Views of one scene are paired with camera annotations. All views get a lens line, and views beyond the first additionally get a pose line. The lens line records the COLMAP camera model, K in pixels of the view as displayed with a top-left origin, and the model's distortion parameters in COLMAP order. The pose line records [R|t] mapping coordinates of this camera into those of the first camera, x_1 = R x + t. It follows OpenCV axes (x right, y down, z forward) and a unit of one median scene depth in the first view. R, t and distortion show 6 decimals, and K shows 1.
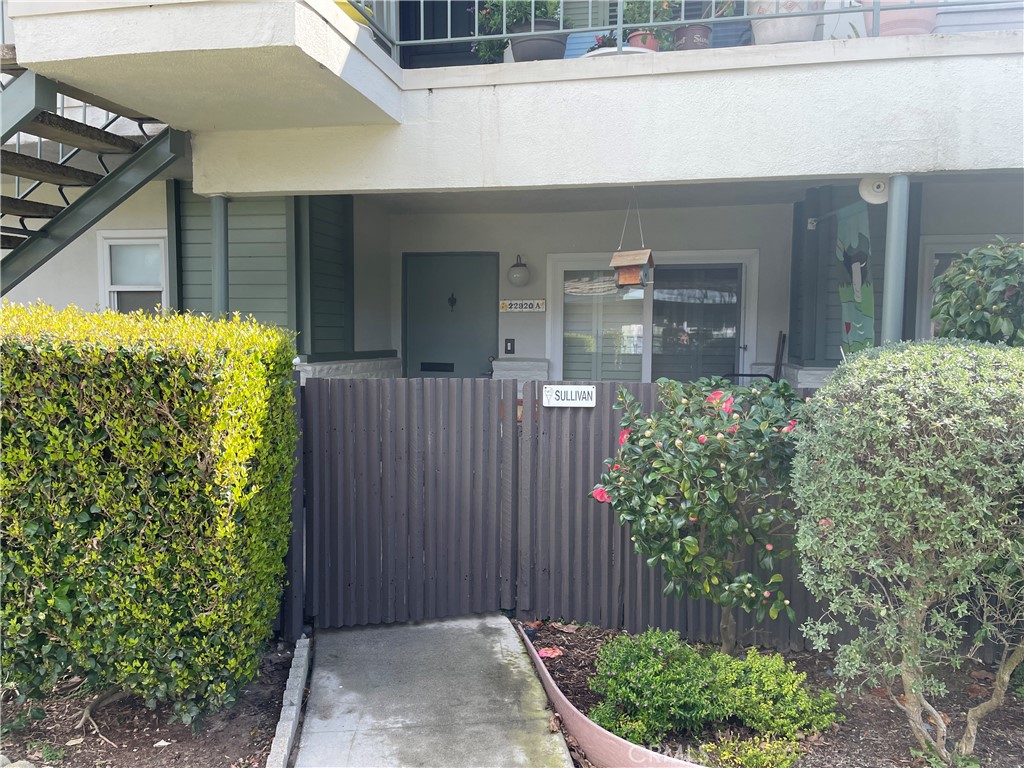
lens RADIAL K [[778.8, 0, 515.6], [0, 778.8, 390.2], [0, 0, 1]] dist [0.047127, -0.004986]
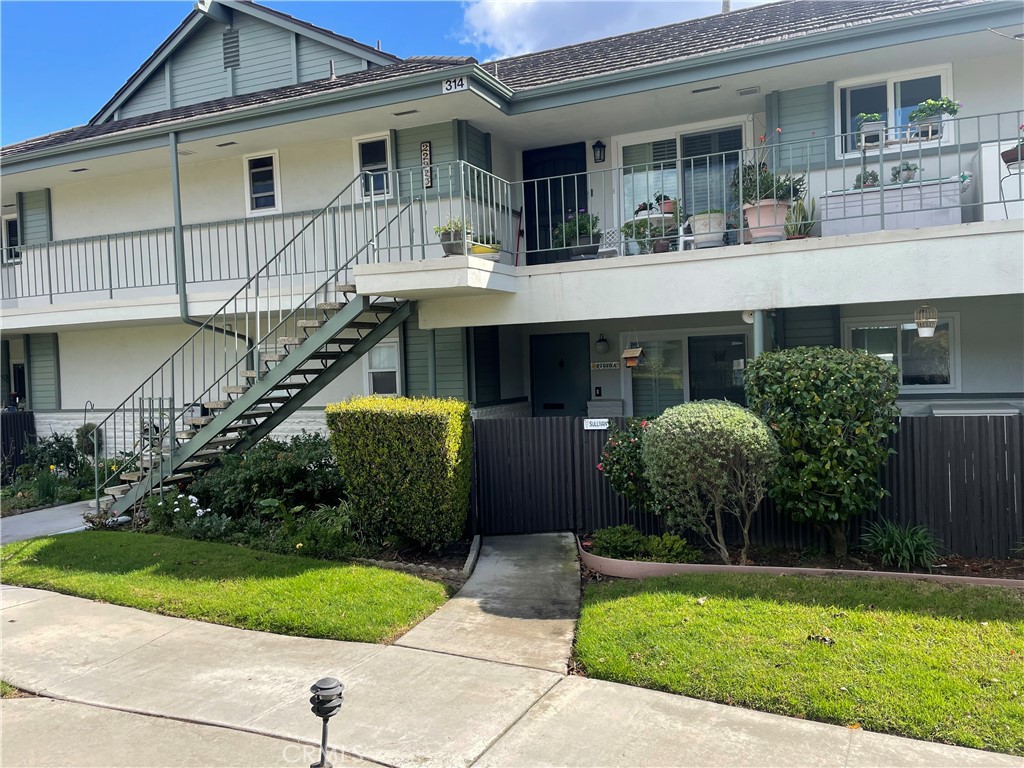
lens RADIAL K [[778.8, 0, 515.6], [0, 778.8, 390.2], [0, 0, 1]] dist [0.047127, -0.004986]
pose [[0.979050, -0.035505, -0.200500, 0.301728], [0.028548, 0.998889, -0.037483, -0.012297], [0.201609, 0.030974, 0.978976, -1.182287]]
